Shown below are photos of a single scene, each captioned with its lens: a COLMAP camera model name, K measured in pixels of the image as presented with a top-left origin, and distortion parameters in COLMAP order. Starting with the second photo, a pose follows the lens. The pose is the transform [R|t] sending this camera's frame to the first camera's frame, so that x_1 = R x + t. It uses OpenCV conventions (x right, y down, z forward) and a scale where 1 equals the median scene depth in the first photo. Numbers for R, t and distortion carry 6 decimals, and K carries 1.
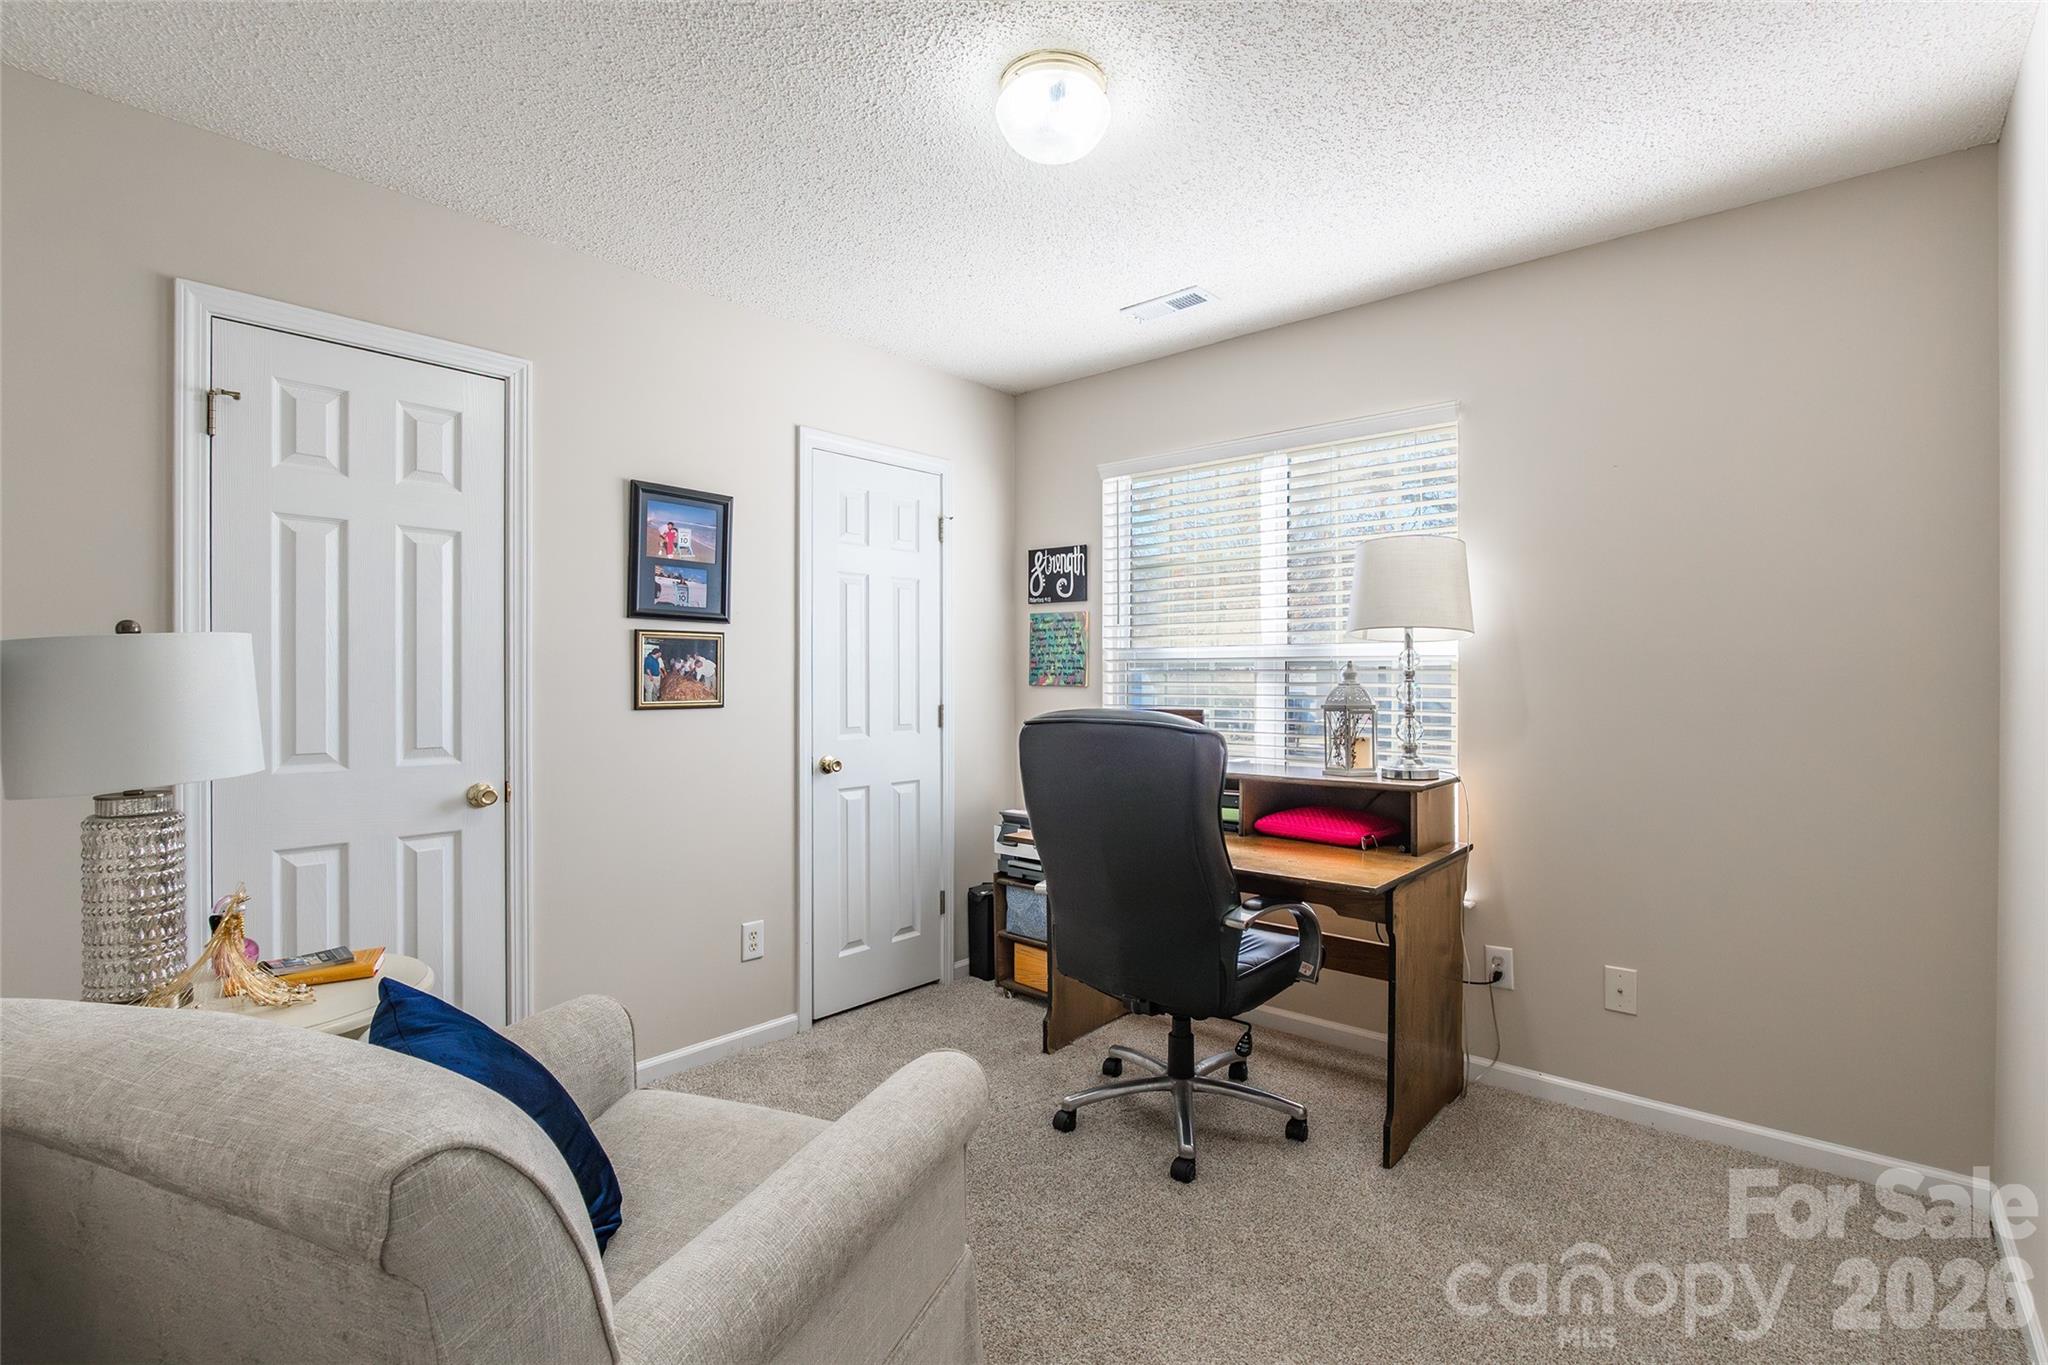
lens RADIAL K [[957.5, 0, 1028.6], [0, 957.5, 683.1], [0, 0, 1]] dist [-0.003998, 0.000372]
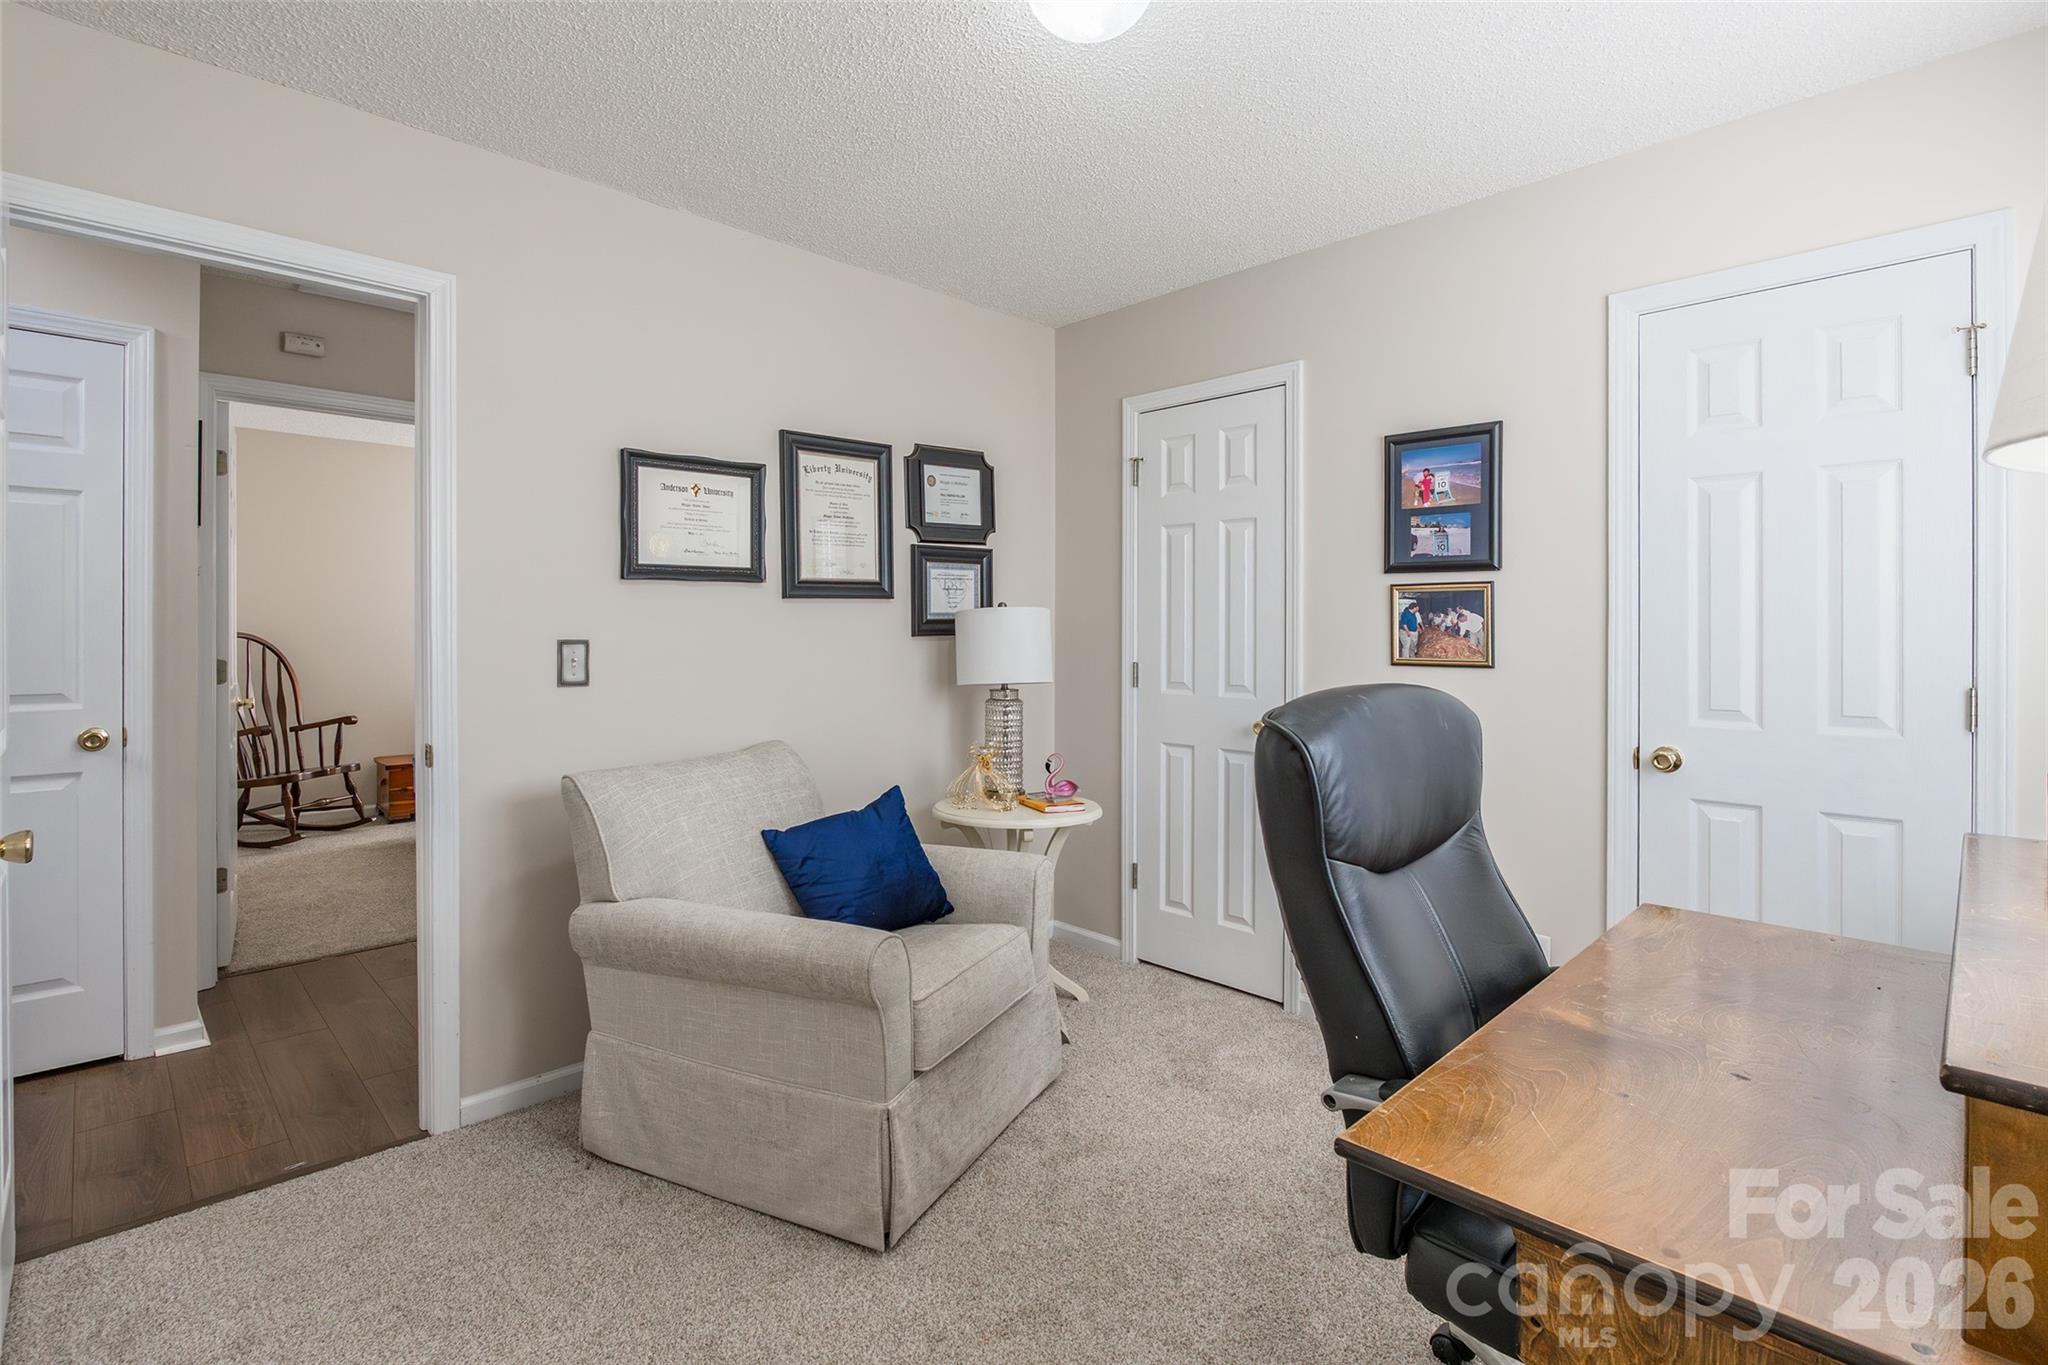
lens RADIAL K [[957.5, 0, 1045.7], [0, 957.5, 628.3], [0, 0, 1]] dist [-0.003998, 0.000372]
pose [[-0.063666, -0.002398, -0.997968, 0.584920], [-0.011494, 0.999933, -0.001670, -0.004551], [0.997905, 0.011364, -0.063689, 0.678726]]
